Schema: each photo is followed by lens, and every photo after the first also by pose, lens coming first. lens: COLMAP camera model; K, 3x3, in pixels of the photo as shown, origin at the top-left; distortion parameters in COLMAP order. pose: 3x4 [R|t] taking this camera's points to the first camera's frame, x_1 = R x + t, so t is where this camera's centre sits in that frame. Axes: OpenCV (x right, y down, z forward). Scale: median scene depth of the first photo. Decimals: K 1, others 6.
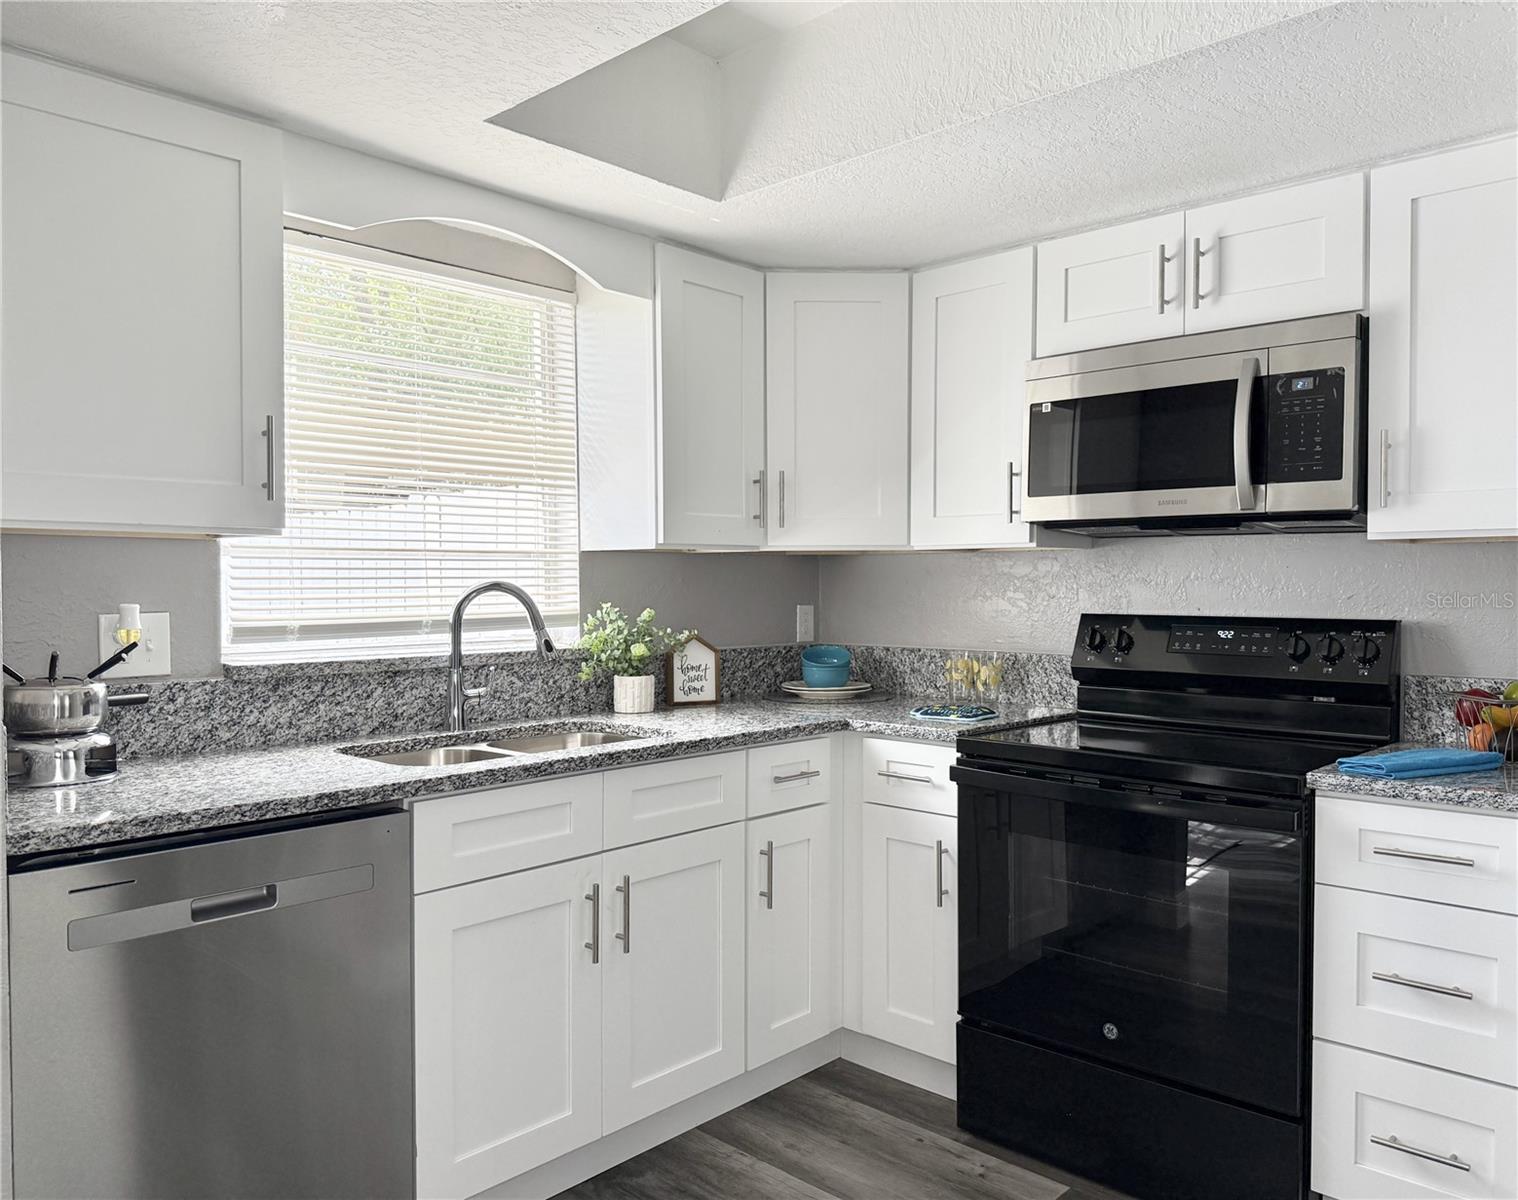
lens RADIAL K [[1151.7, 0, 774.1], [0, 1151.7, 602.4], [0, 0, 1]] dist [0.068500, -0.069450]
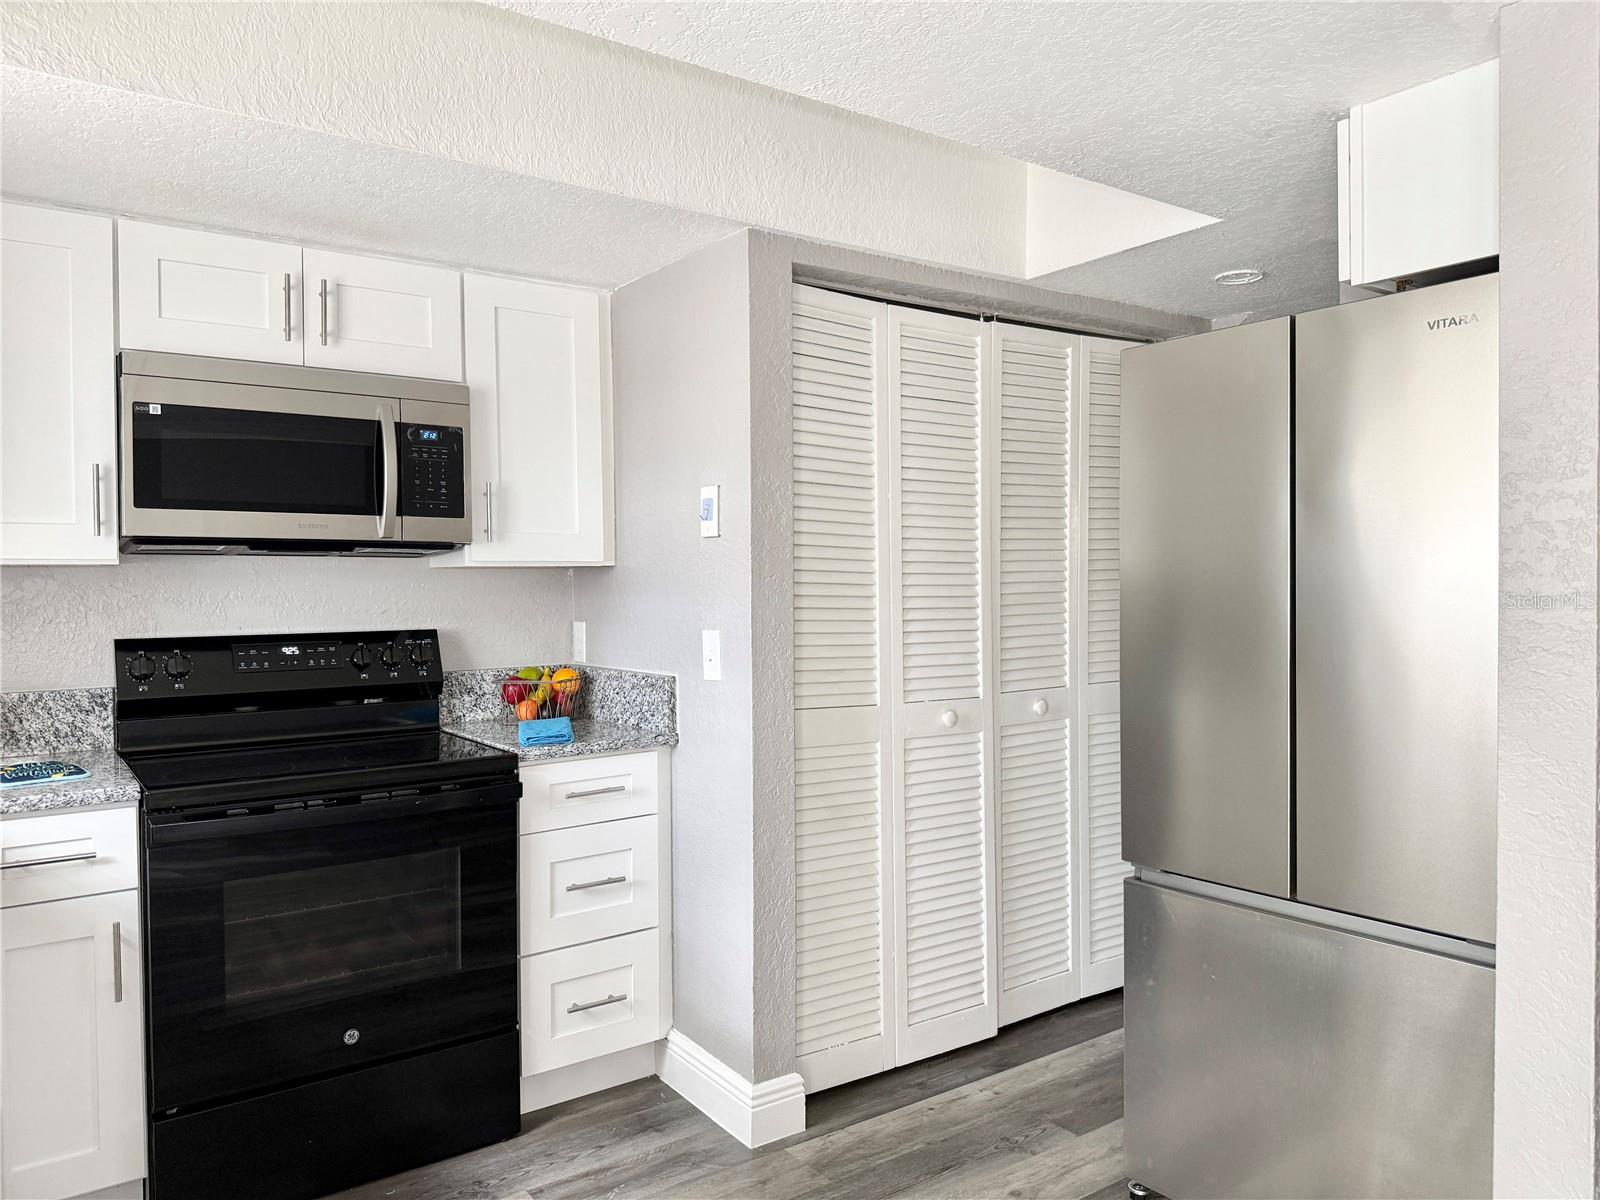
lens RADIAL K [[1164.8, 0, 826.0], [0, 1164.8, 594.5], [0, 0, 1]] dist [0.080446, -0.065280]
pose [[0.182828, -0.017440, 0.982990, -0.592788], [0.022989, 0.999645, 0.013459, -0.027520], [-0.982876, 0.020137, 0.183164, 0.341963]]
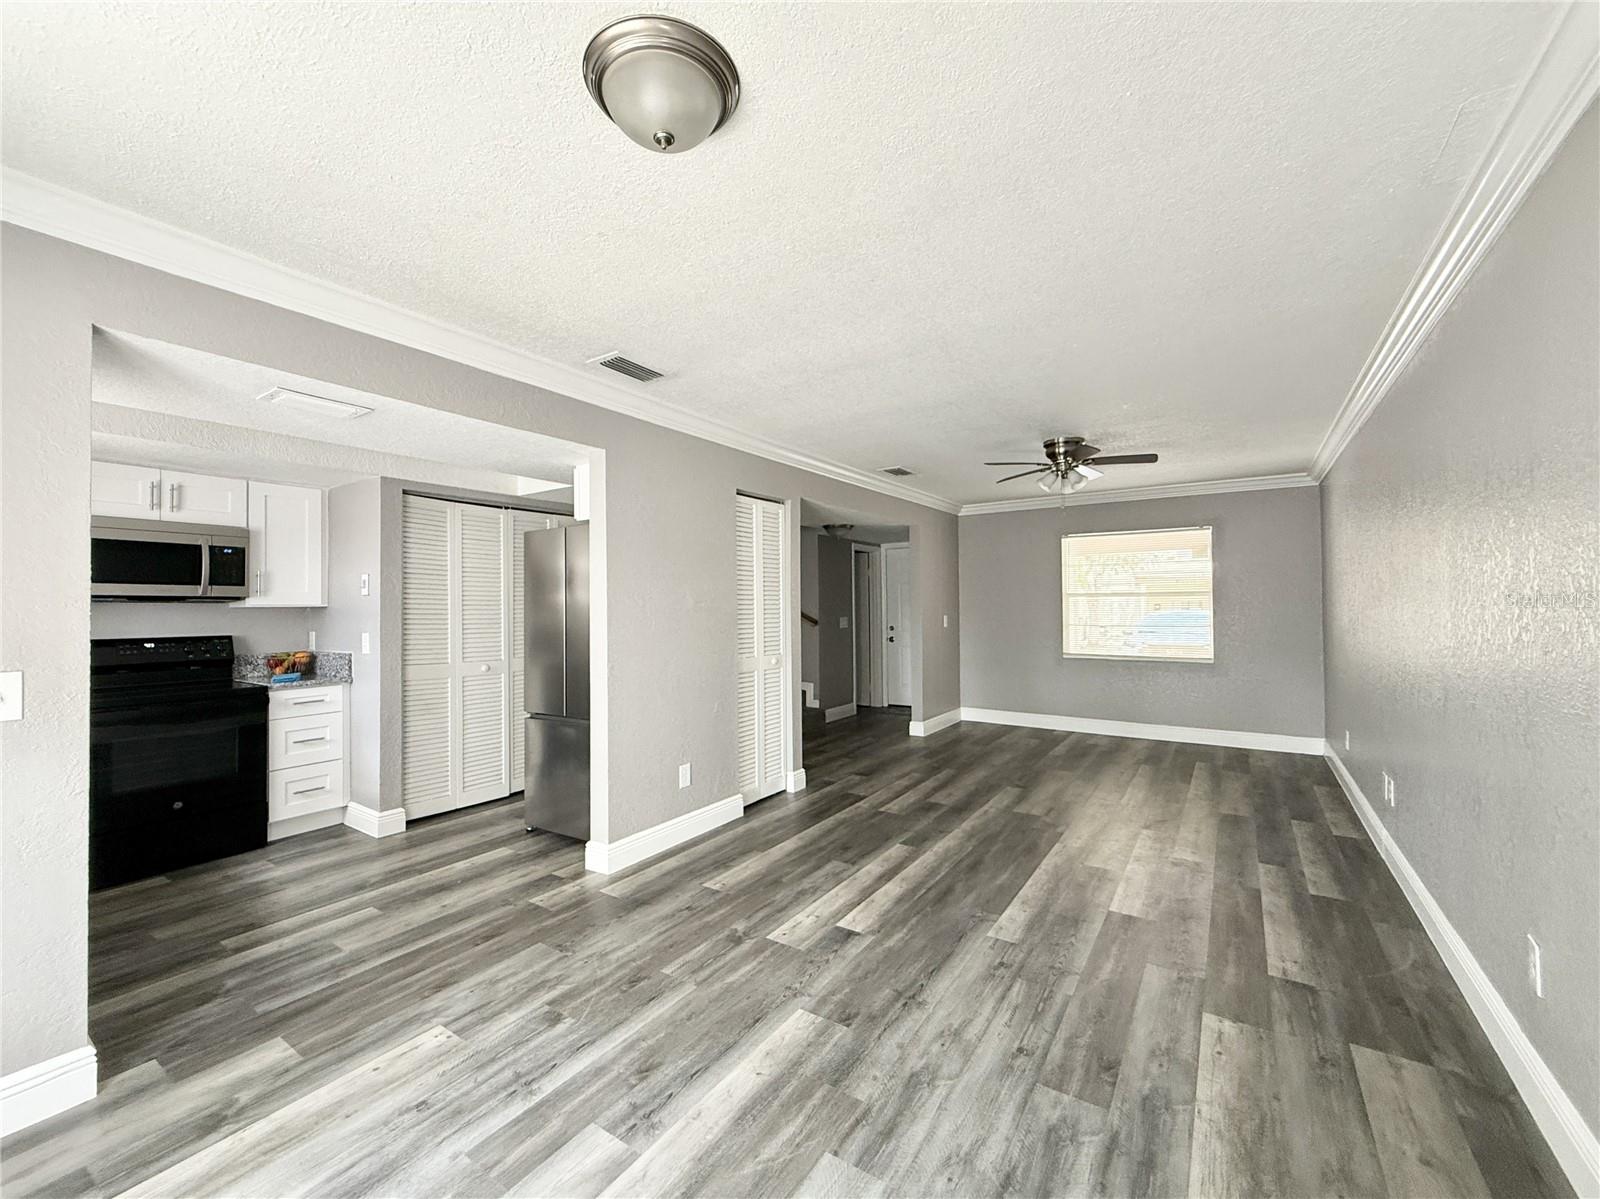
lens RADIAL K [[657.5, 0, 792.7], [0, 657.5, 597.7], [0, 0, 1]] dist [0.003848, 0.000582]
pose [[-0.160499, 0.021094, 0.986811, -1.174653], [0.026804, 0.999496, -0.017006, -0.011350], [-0.986672, 0.023721, -0.160983, -0.065677]]
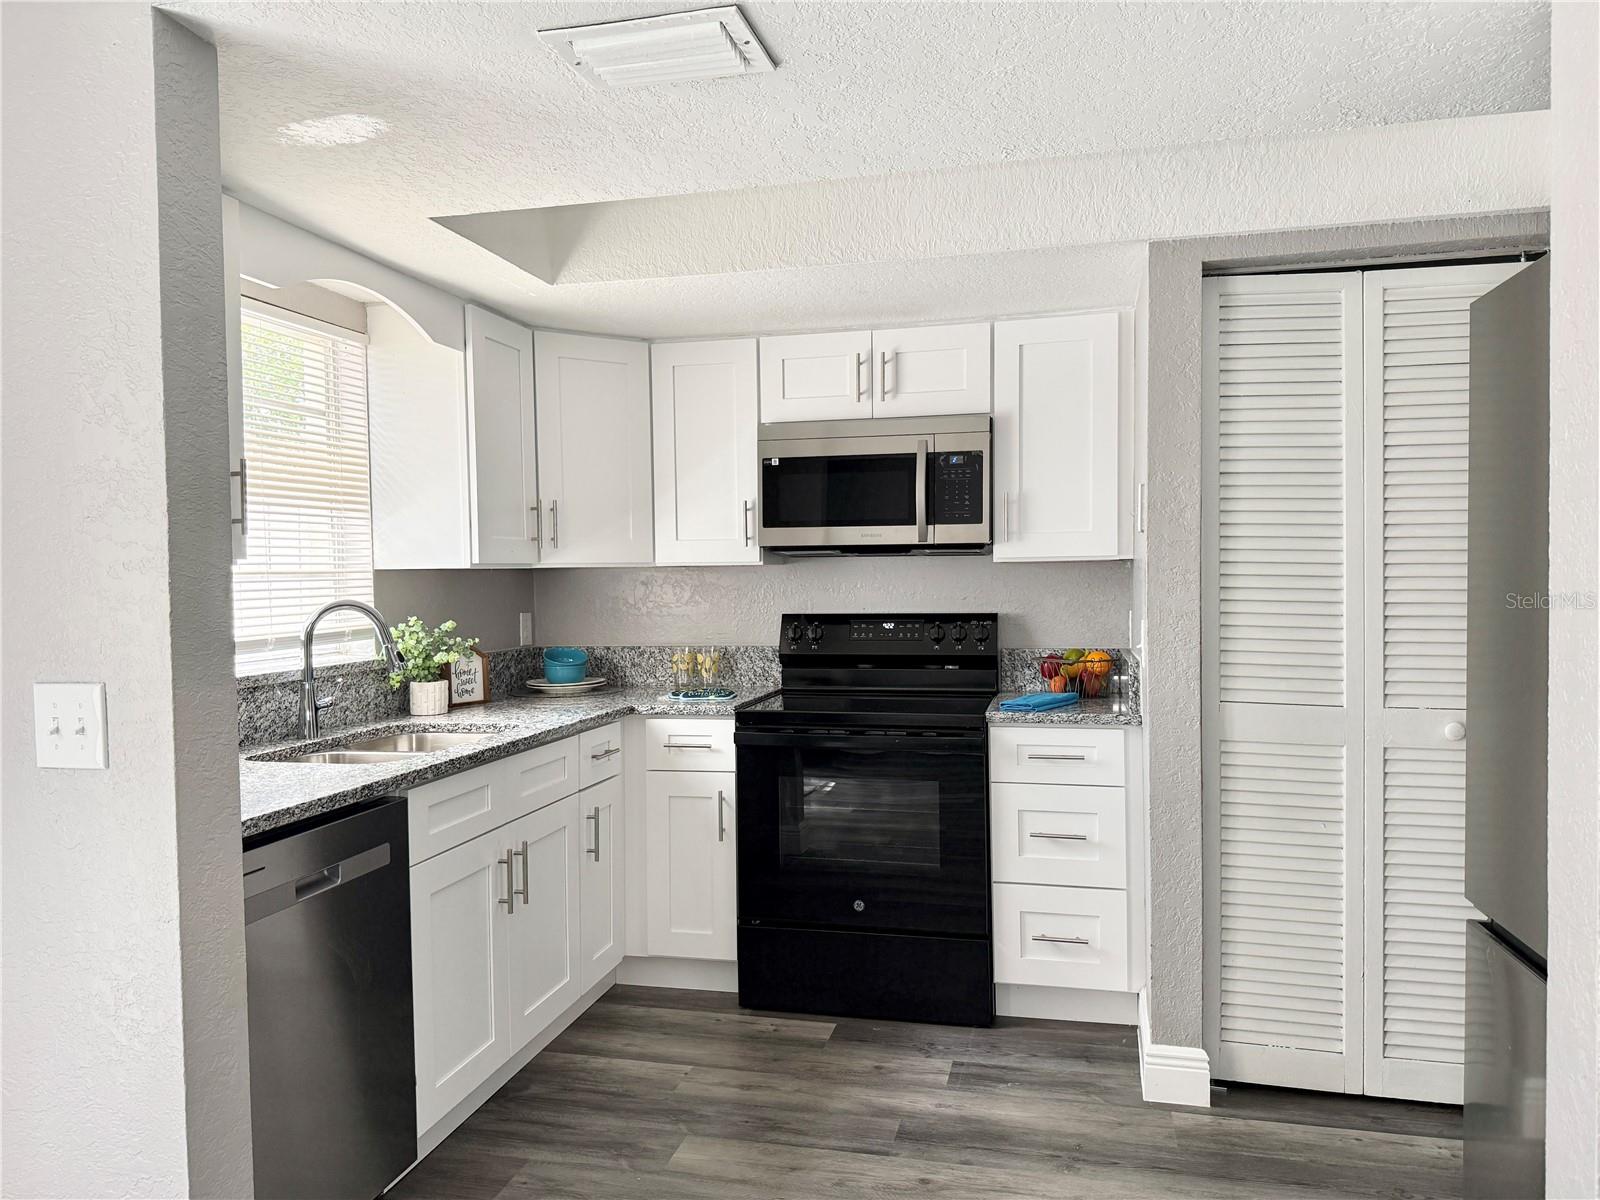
lens RADIAL K [[1164.8, 0, 801.3], [0, 1164.8, 597.0], [0, 0, 1]] dist [0.080446, -0.065280]
pose [[0.867918, -0.020693, 0.496277, -0.427510], [0.021390, 0.999762, 0.004279, -0.017246], [-0.496248, 0.006901, 0.868154, -0.192677]]
